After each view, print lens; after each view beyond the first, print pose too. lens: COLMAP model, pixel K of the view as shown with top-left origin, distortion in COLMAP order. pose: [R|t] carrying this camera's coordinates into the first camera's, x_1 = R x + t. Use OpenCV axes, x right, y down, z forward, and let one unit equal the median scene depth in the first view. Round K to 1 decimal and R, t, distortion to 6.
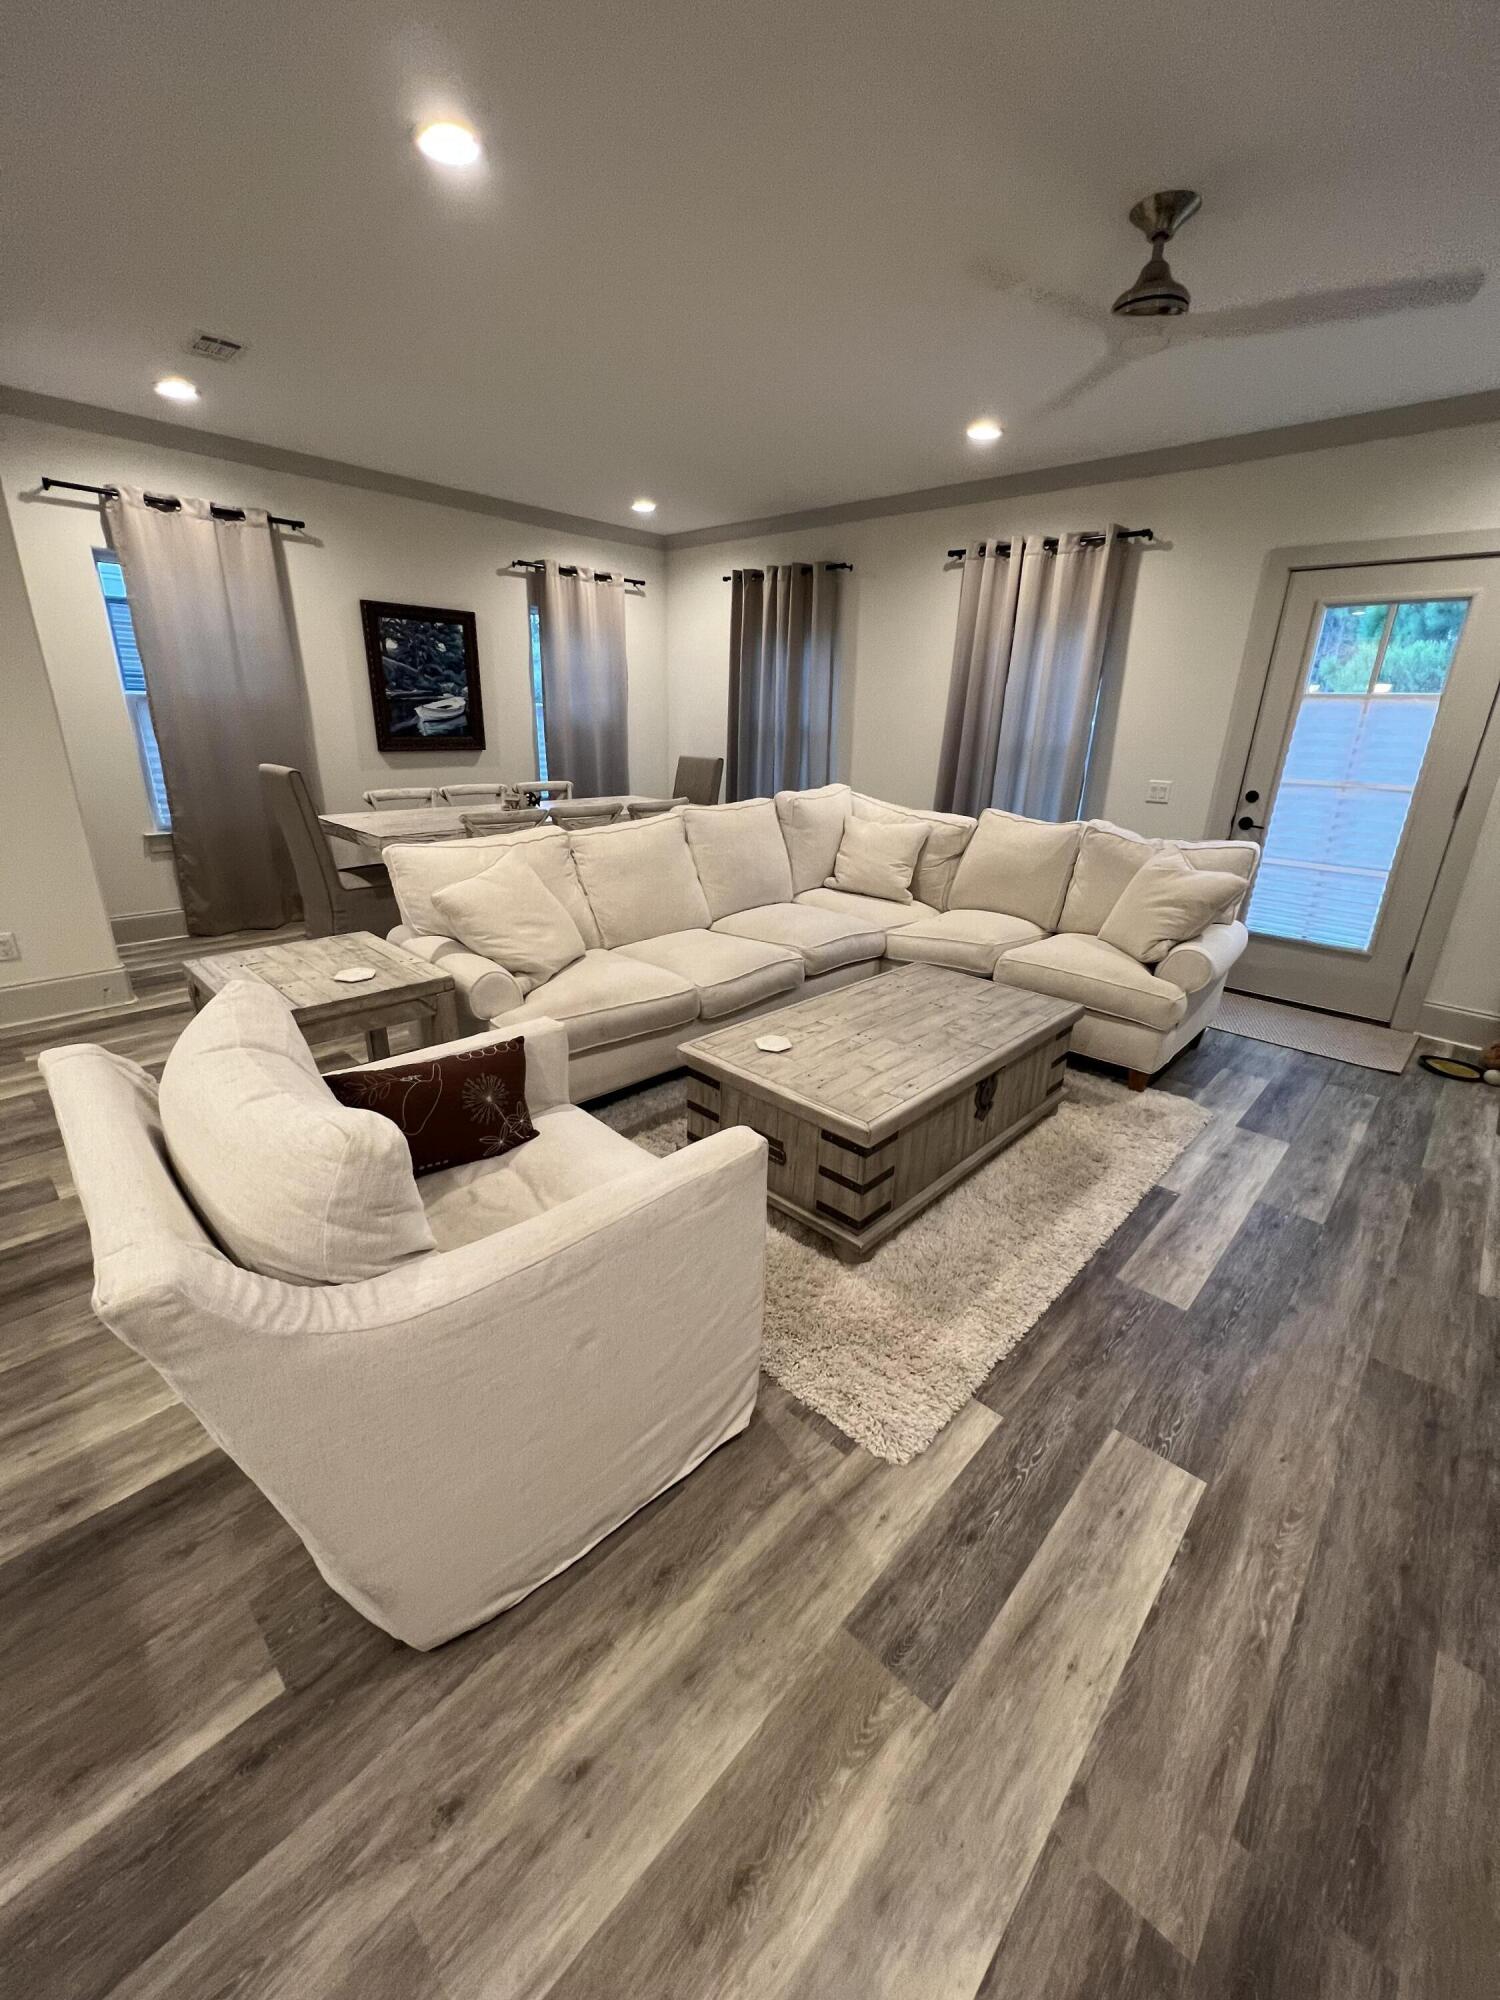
lens RADIAL K [[796.5, 0, 754.6], [0, 796.5, 997.6], [0, 0, 1]] dist [-0.002984, 0.000955]
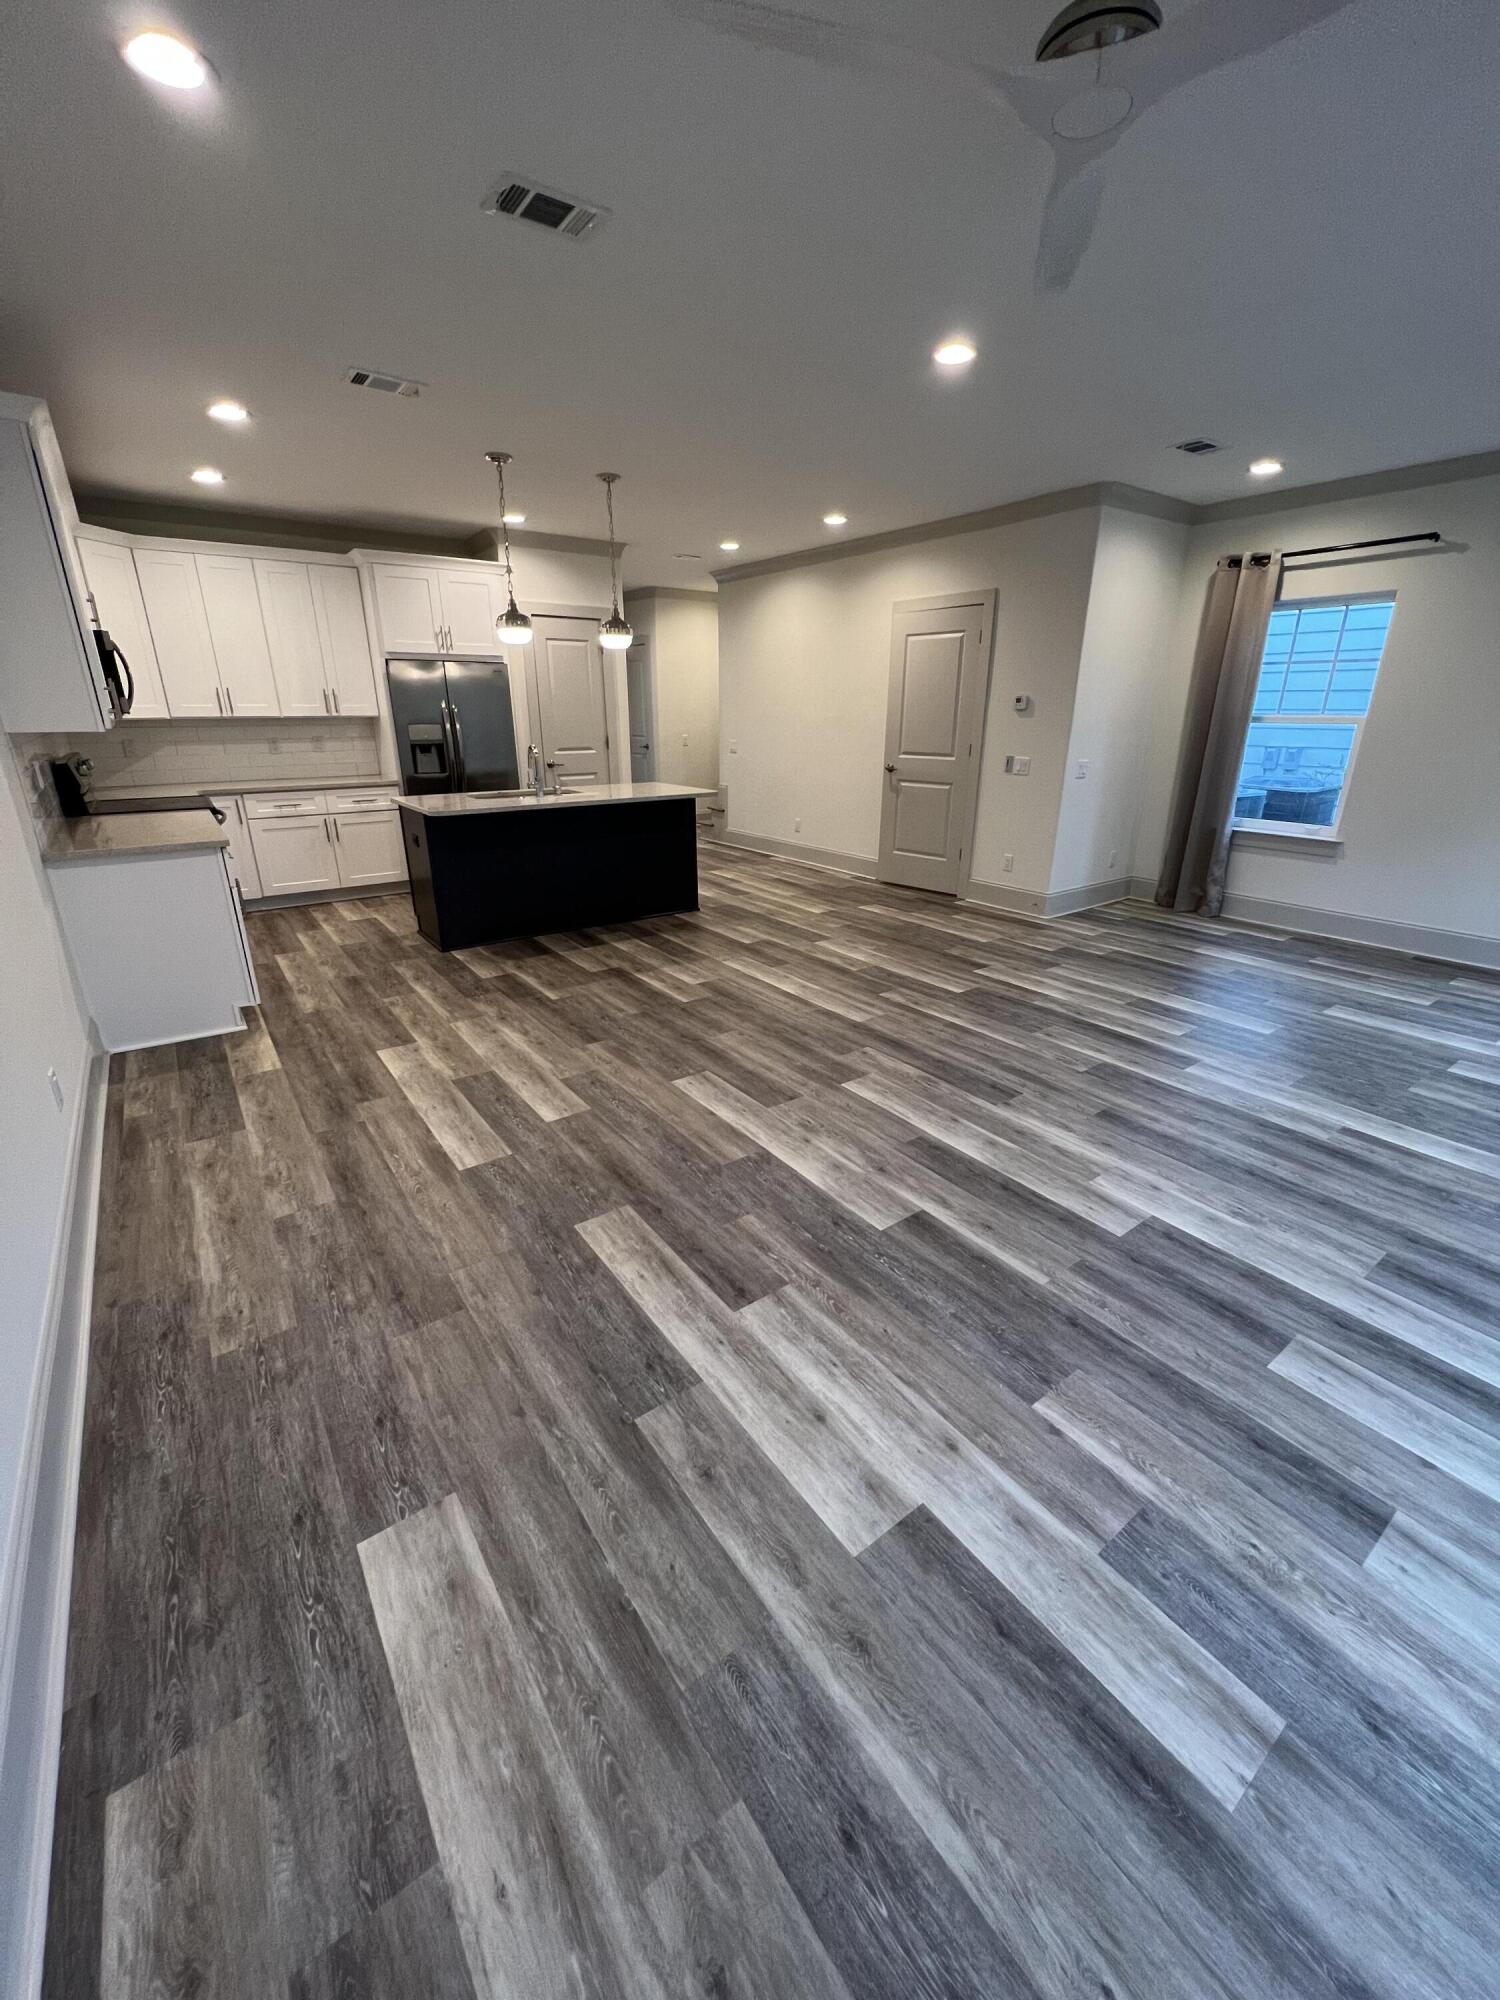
lens RADIAL K [[796.5, 0, 752.6], [0, 796.5, 997.1], [0, 0, 1]] dist [-0.002984, 0.000955]
pose [[-0.182934, 0.308250, -0.933551, 1.912248], [-0.339796, 0.871230, 0.354256, -0.514018], [0.922537, 0.382022, -0.054635, 1.523386]]
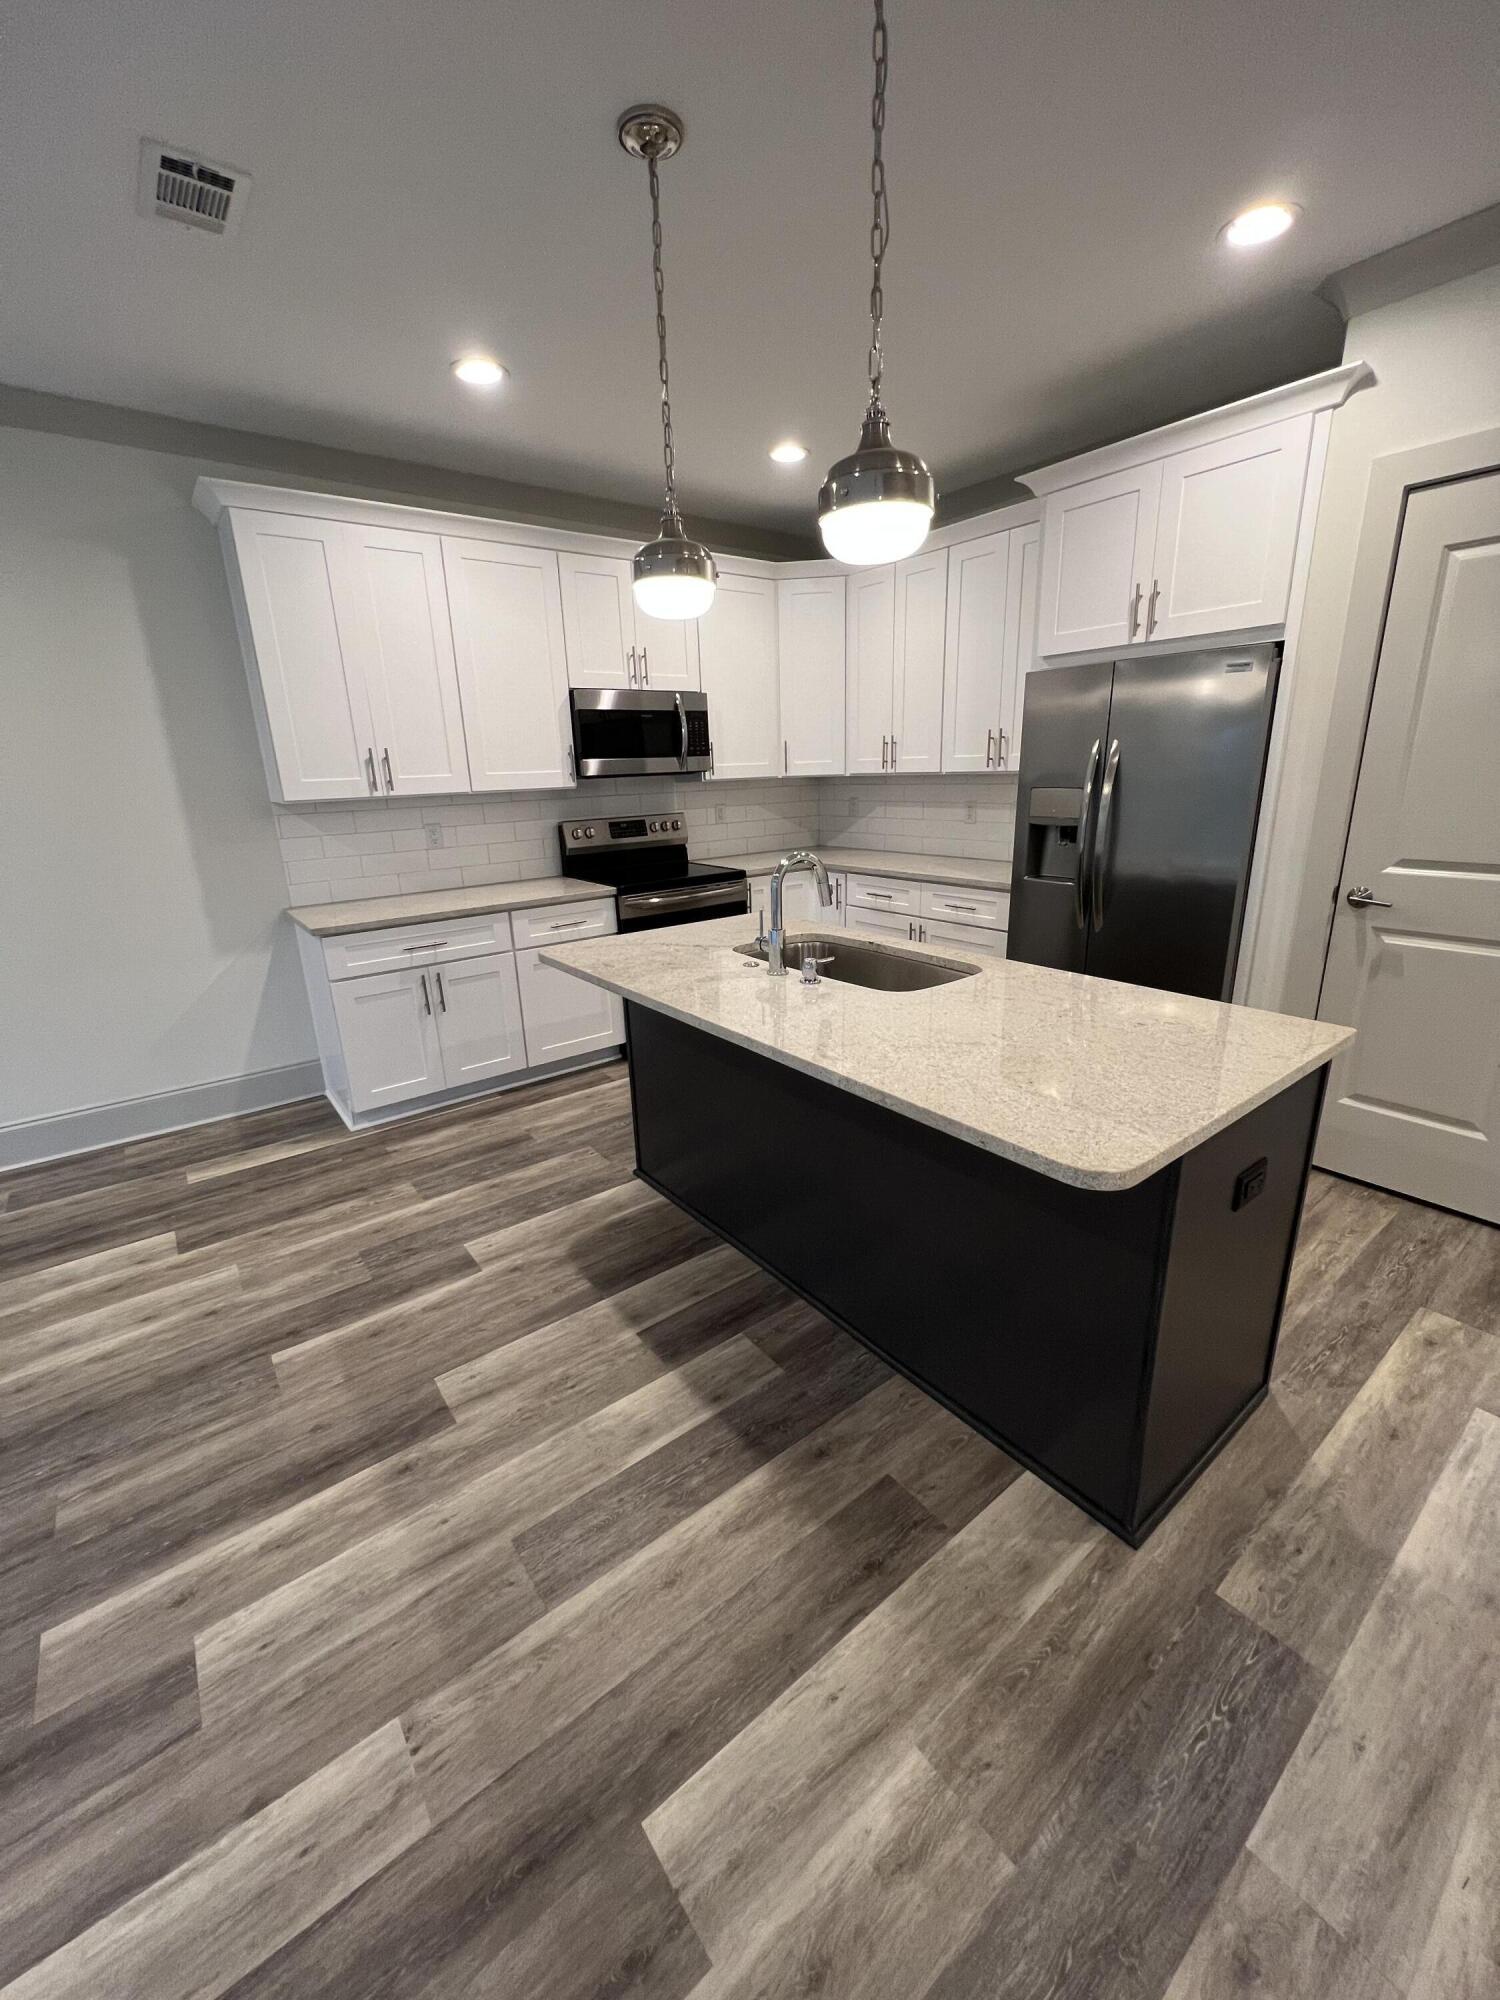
lens RADIAL K [[796.5, 0, 753.4], [0, 796.5, 1000.9], [0, 0, 1]] dist [-0.002984, 0.000955]
pose [[-0.988530, -0.043247, 0.144704, -1.411431], [0.051589, 0.803805, 0.592652, -0.553145], [-0.141944, 0.593319, -0.792354, 1.348764]]
